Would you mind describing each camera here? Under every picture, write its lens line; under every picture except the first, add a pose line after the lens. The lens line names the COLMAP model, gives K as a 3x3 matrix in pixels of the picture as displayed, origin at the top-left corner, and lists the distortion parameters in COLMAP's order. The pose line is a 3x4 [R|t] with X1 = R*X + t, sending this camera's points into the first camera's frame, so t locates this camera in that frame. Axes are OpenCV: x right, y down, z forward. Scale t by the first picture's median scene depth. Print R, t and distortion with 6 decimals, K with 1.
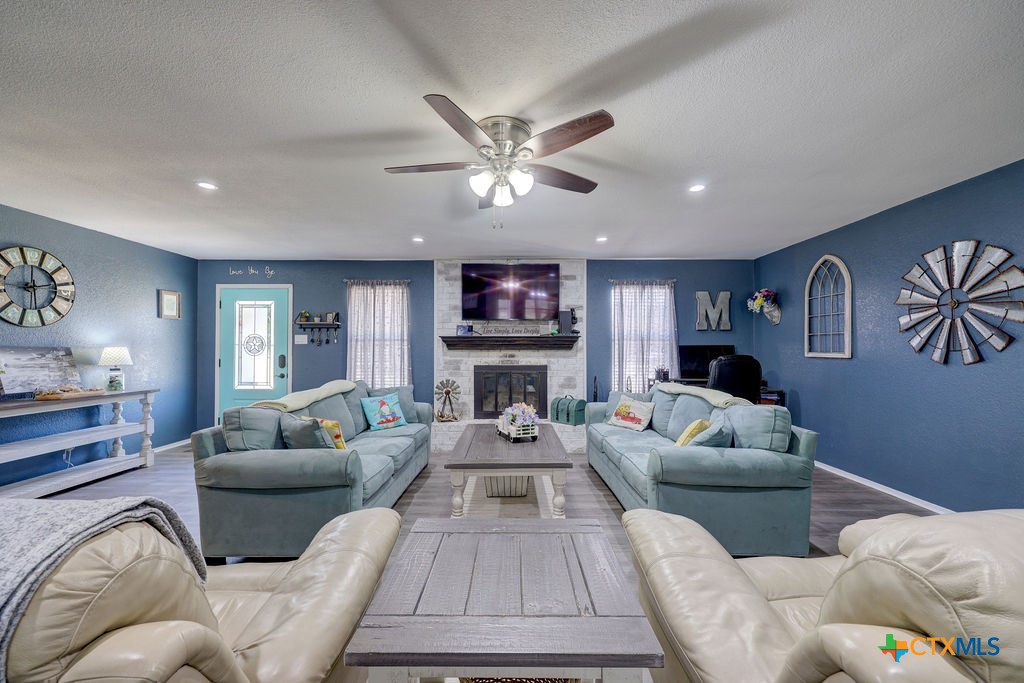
lens RADIAL K [[412.6, 0, 511.0], [0, 412.6, 341.9], [0, 0, 1]] dist [0.000823, 0.000977]
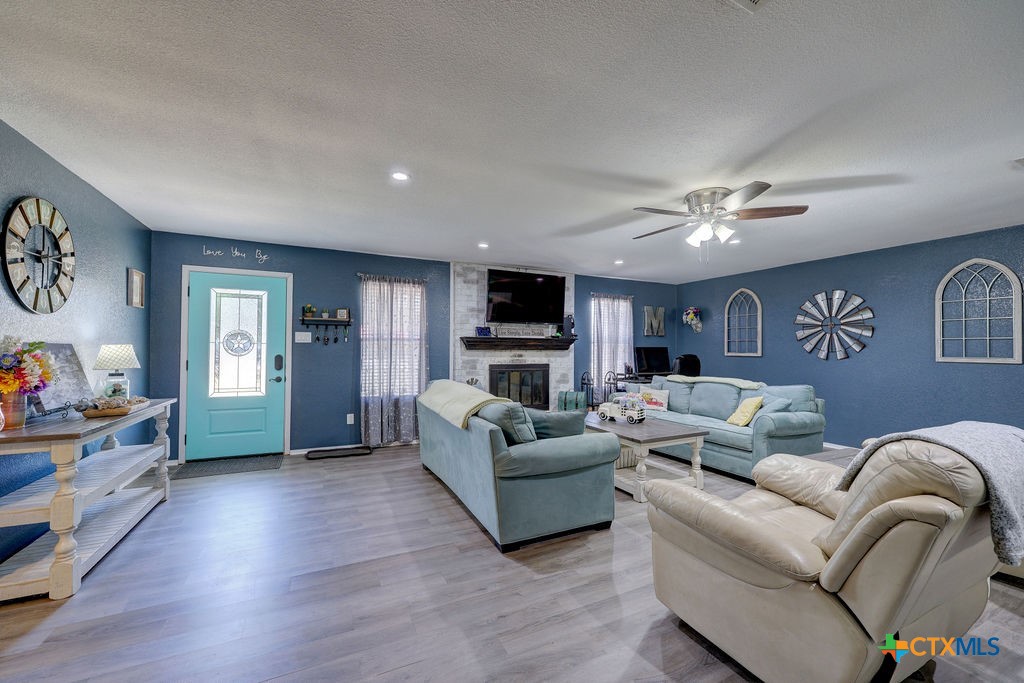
lens RADIAL K [[412.6, 0, 516.4], [0, 412.6, 343.7], [0, 0, 1]] dist [0.000823, 0.000977]
pose [[0.895596, 0.011041, 0.444732, -0.503974], [-0.013024, 0.999914, 0.001404, 0.000442], [-0.444678, -0.007050, 0.895663, 0.013905]]
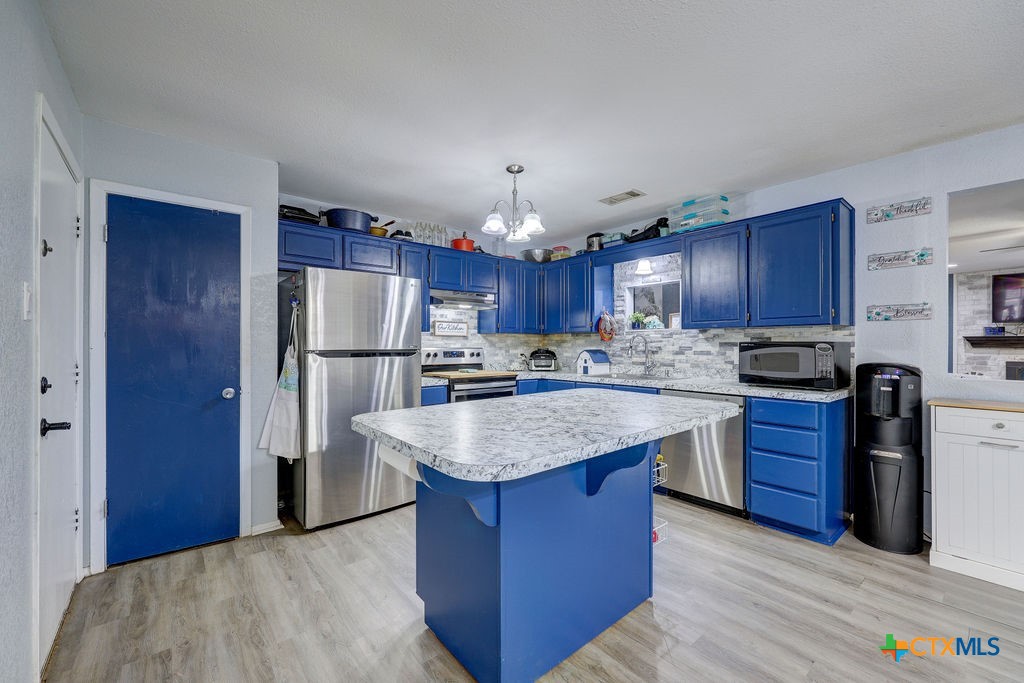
lens RADIAL K [[412.6, 0, 513.7], [0, 412.6, 341.3], [0, 0, 1]] dist [0.000823, 0.000977]
pose [[0.650930, 0.000469, -0.759138, -0.107774], [0.006706, 0.999957, 0.006368, -0.016219], [0.759108, -0.009236, 0.650899, -0.788493]]
